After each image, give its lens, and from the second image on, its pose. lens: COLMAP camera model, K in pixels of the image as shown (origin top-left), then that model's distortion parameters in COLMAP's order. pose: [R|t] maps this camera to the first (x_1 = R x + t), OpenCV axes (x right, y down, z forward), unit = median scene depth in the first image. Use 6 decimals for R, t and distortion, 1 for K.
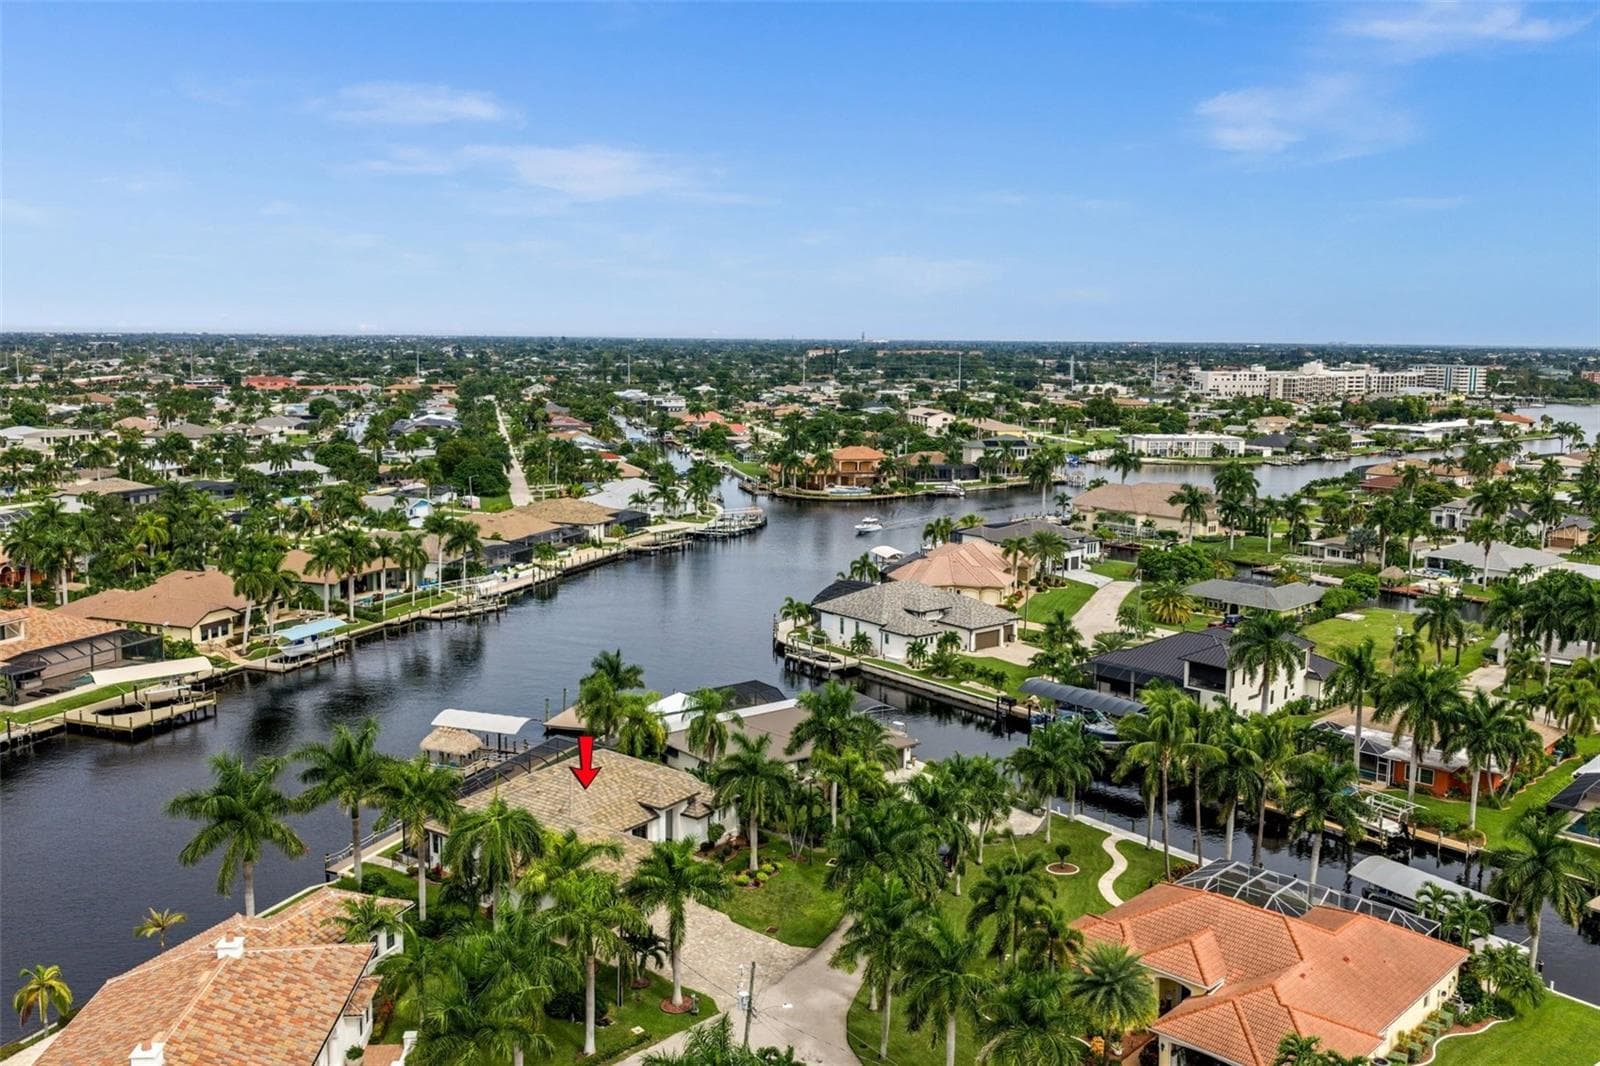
lens RADIAL K [[1362.8, 0, 803.7], [0, 1362.8, 510.9], [0, 0, 1]] dist [0.008971, -0.016214]
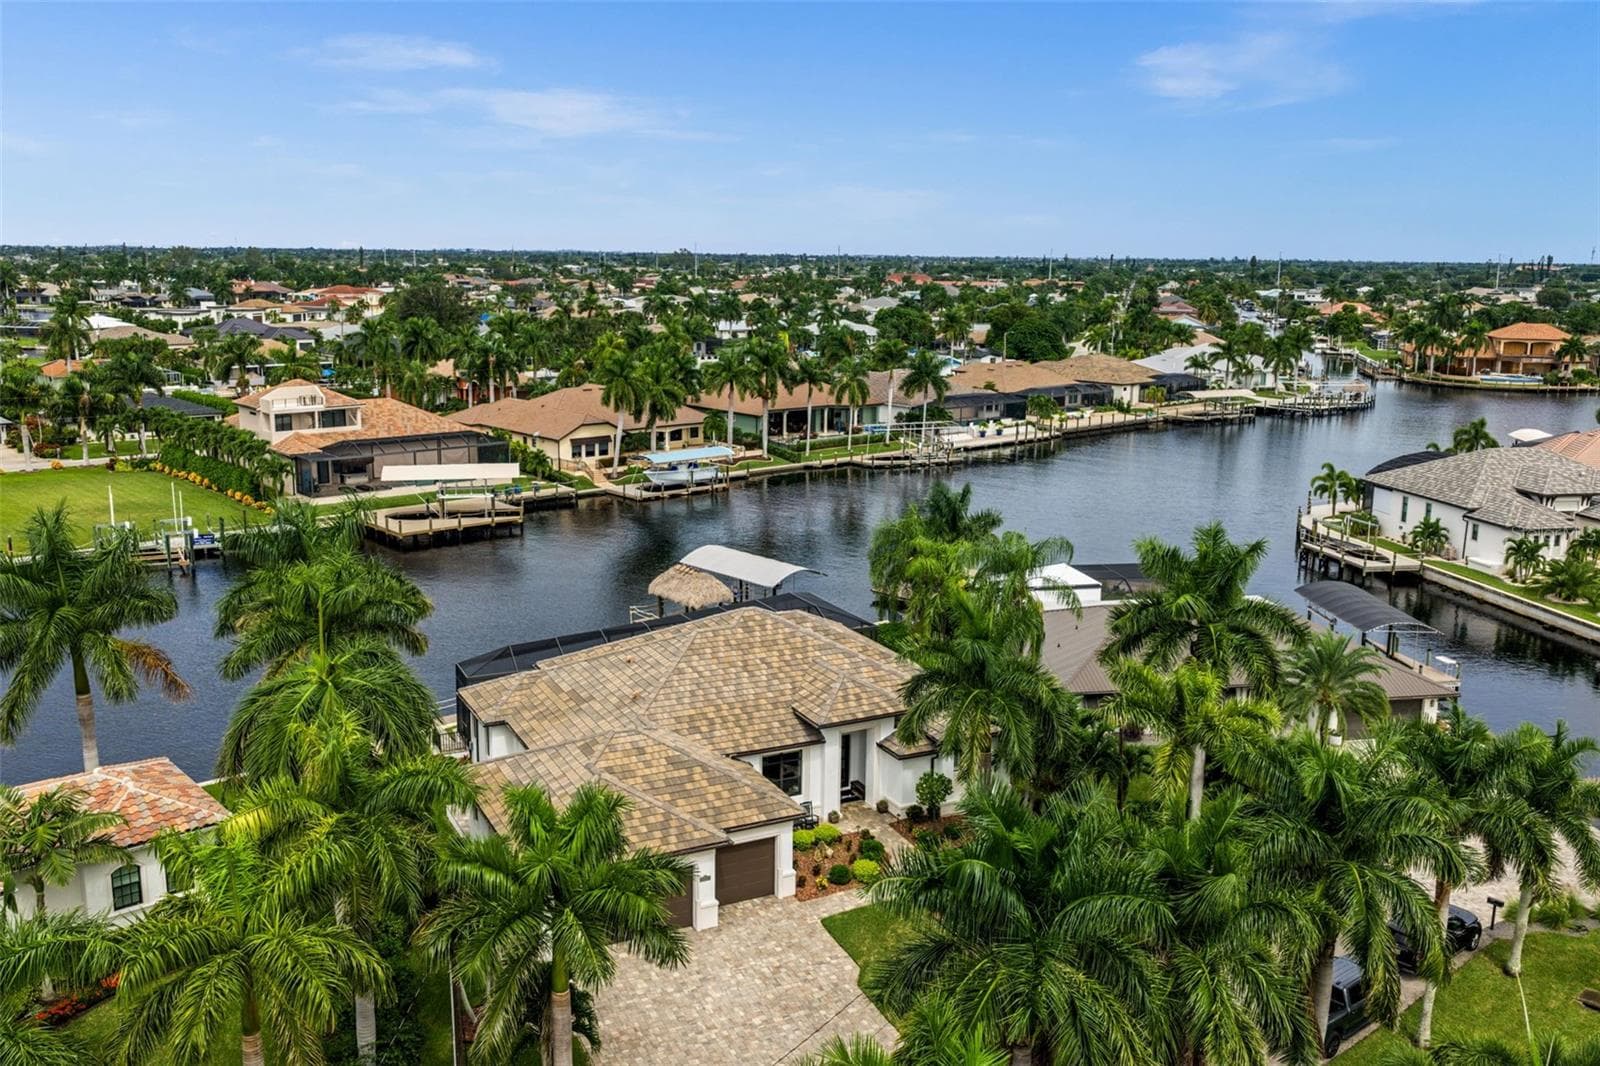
lens RADIAL K [[1347.8, 0, 807.2], [0, 1347.8, 507.9], [0, 0, 1]] dist [0.011560, -0.021594]
pose [[0.886156, 0.086506, -0.455241, 0.063056], [-0.062768, 0.995774, 0.067037, 0.055100], [0.459116, -0.030830, 0.887841, 0.295086]]
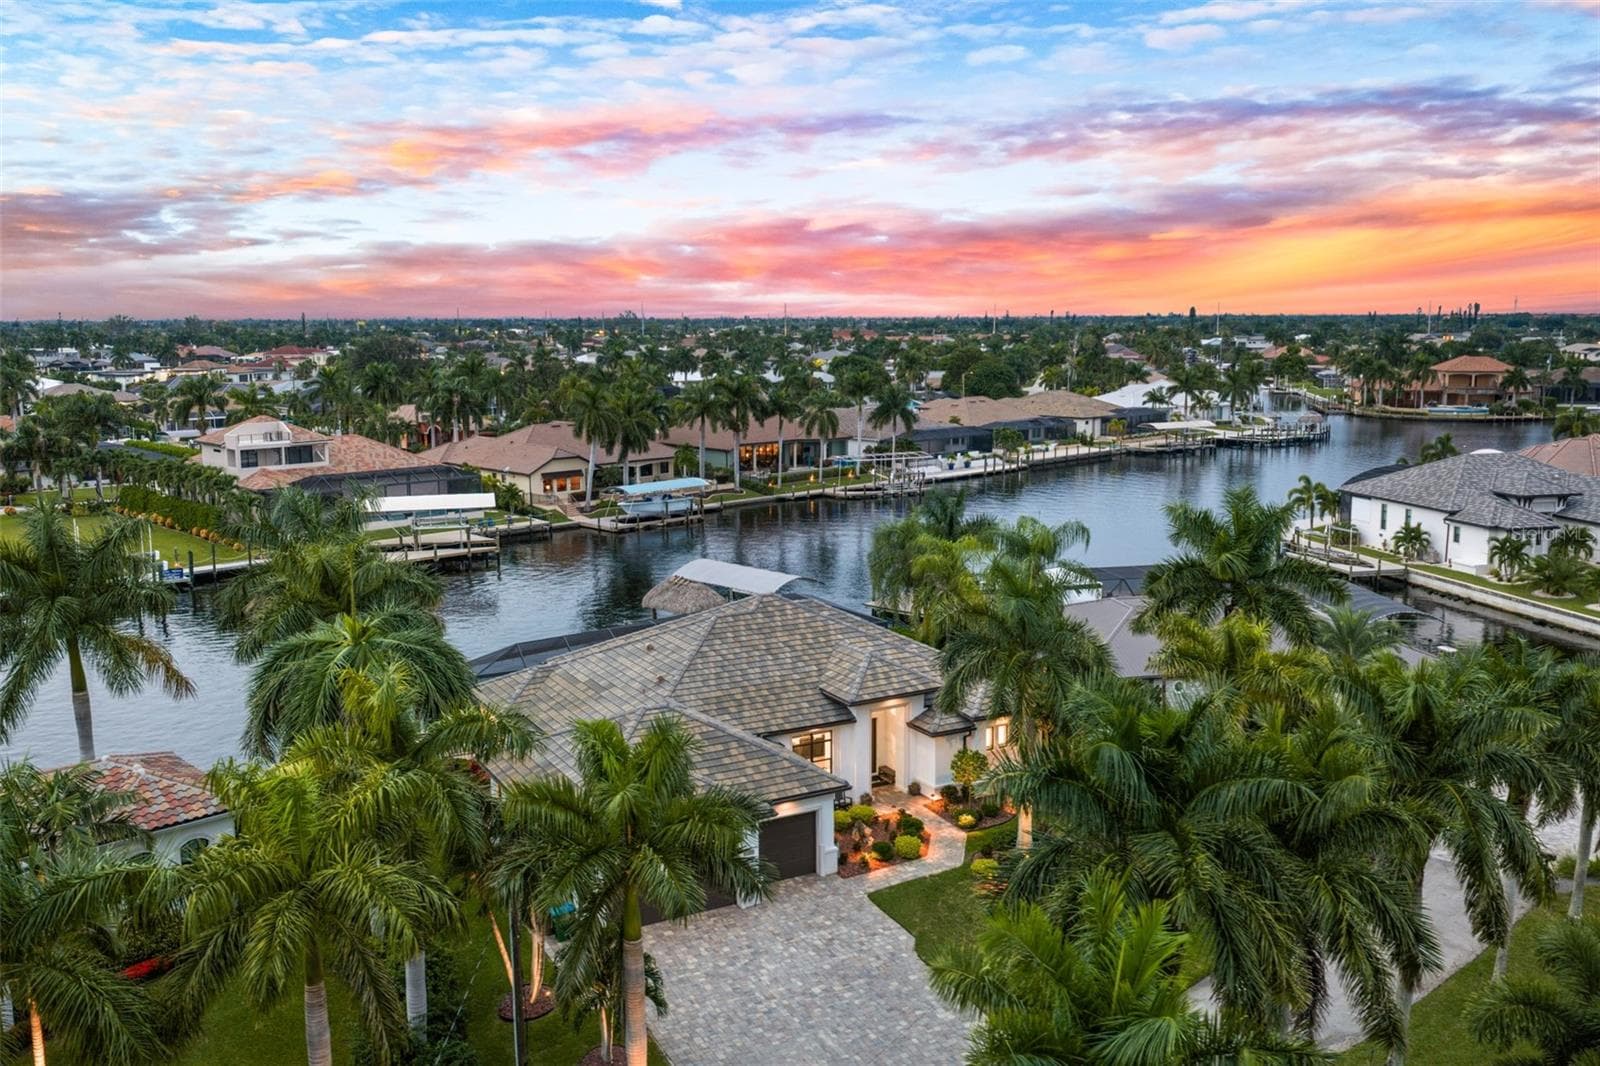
lens RADIAL K [[1347.8, 0, 807.2], [0, 1347.8, 507.9], [0, 0, 1]] dist [0.011560, -0.021594]
pose [[0.905025, 0.046201, -0.422843, 0.047405], [-0.042115, 0.998932, 0.019007, 0.074223], [0.423269, 0.000606, 0.906004, 0.292572]]
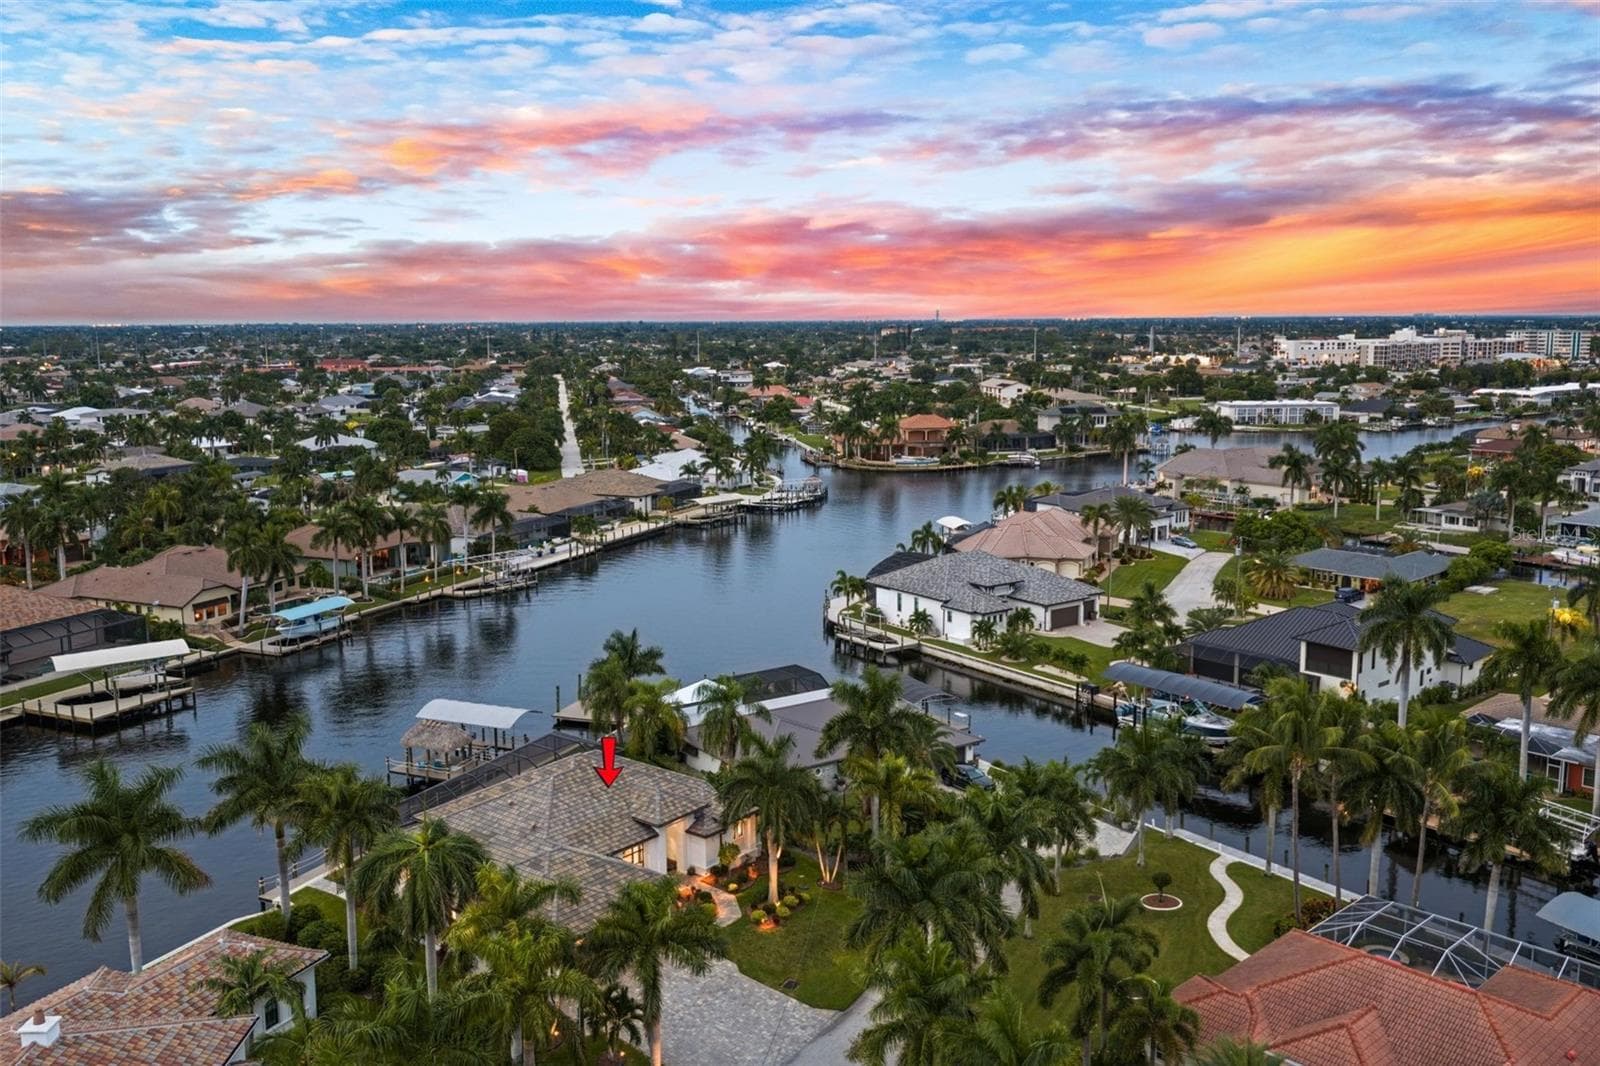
lens RADIAL K [[1347.8, 0, 807.2], [0, 1347.8, 507.9], [0, 0, 1]] dist [0.011560, -0.021594]
pose [[0.998456, -0.008110, -0.054947, 0.015575], [0.008744, 0.999898, 0.011307, 0.011435], [0.054850, -0.011770, 0.998425, 0.111771]]
